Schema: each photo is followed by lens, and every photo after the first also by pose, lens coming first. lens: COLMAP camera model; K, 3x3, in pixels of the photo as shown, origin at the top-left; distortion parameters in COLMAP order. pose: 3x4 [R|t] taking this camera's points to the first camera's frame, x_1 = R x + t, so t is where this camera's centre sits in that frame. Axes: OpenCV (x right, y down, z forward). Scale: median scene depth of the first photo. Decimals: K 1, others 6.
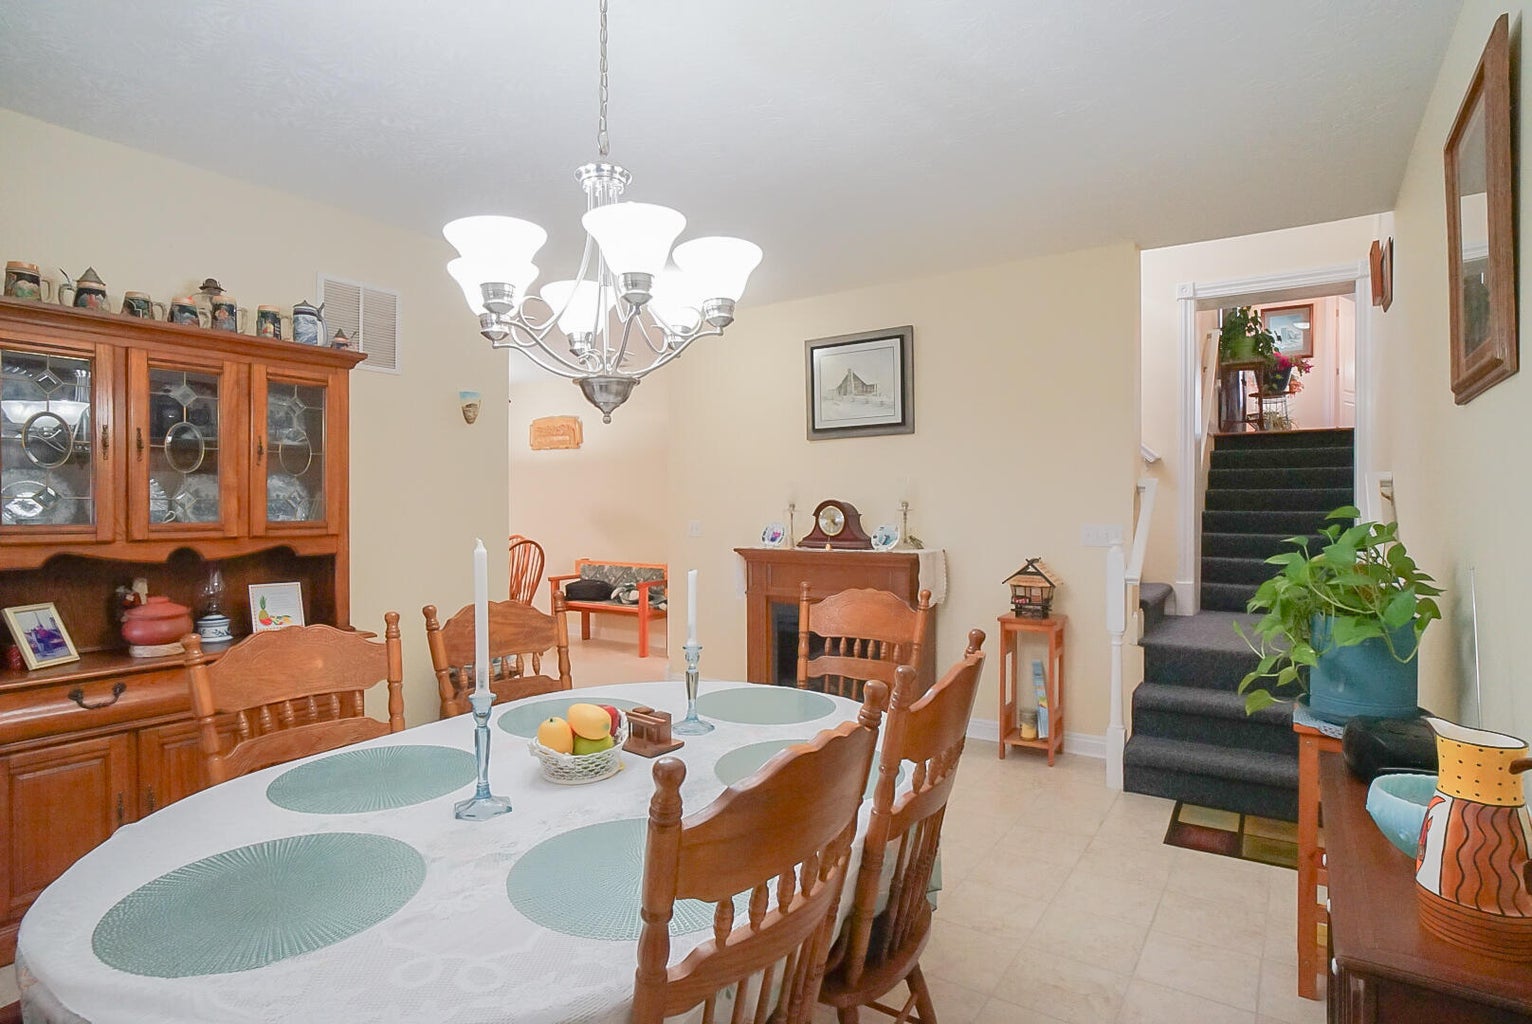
lens RADIAL K [[807.1, 0, 771.9], [0, 807.1, 512.9], [0, 0, 1]] dist [-0.064028, 0.035007]
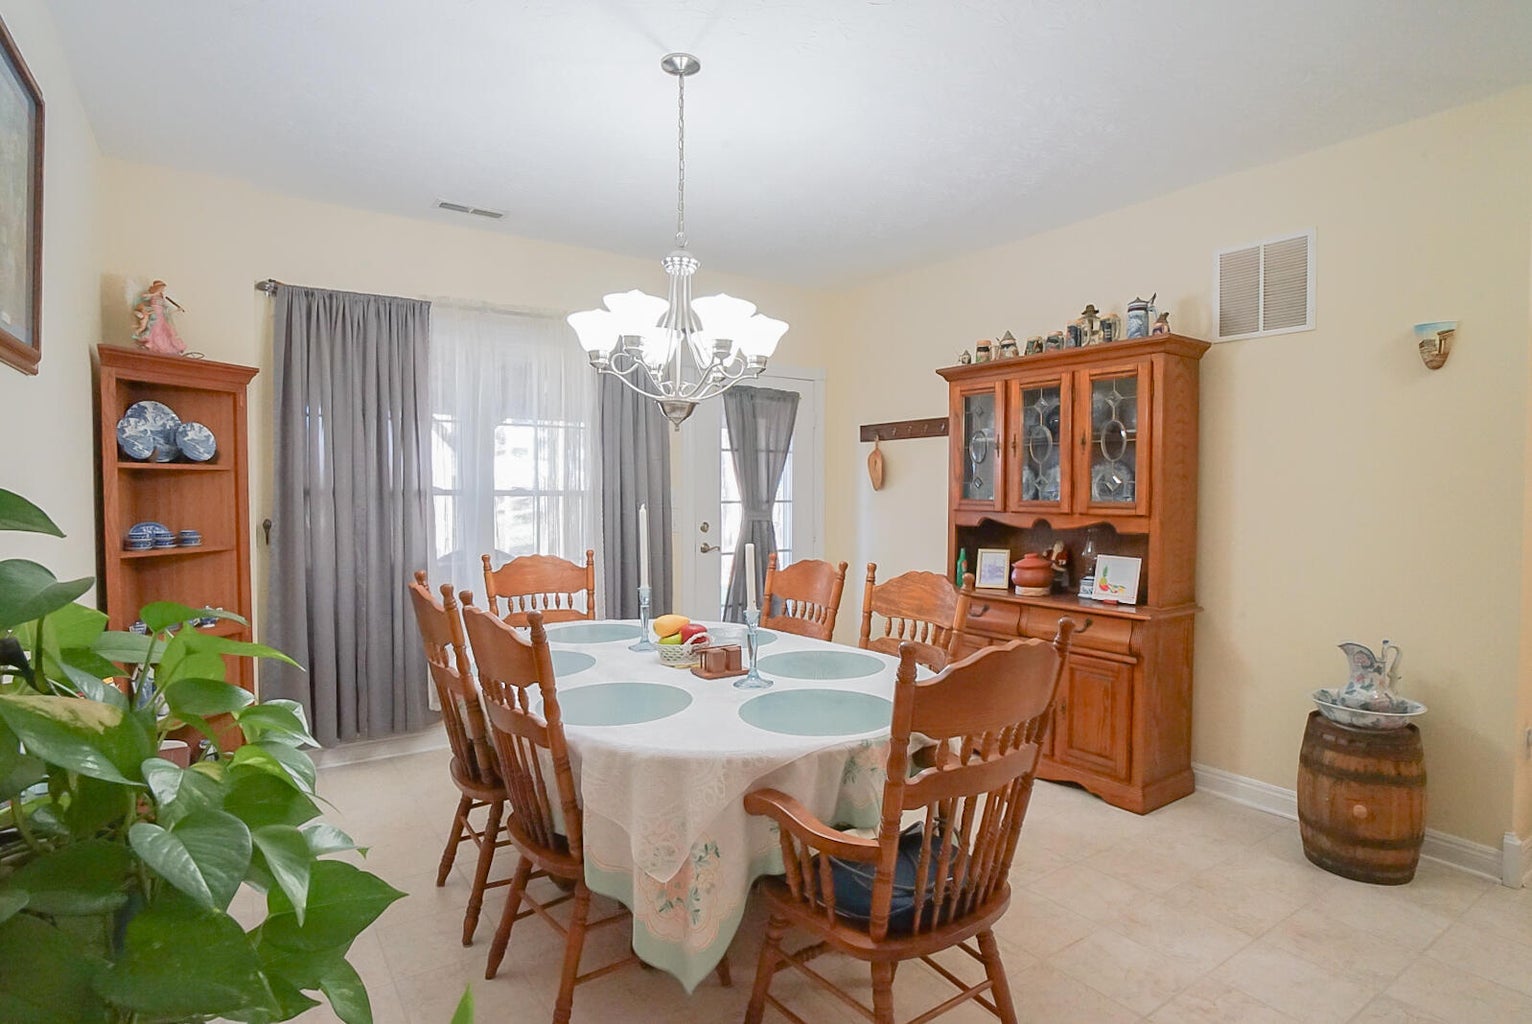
lens RADIAL K [[807.1, 0, 771.9], [0, 807.1, 512.9], [0, 0, 1]] dist [-0.064028, 0.035007]
pose [[-0.361137, 0.033872, -0.931897, 0.666870], [0.002567, 0.999372, 0.035330, -0.015591], [0.932509, 0.010367, -0.360997, 1.015053]]
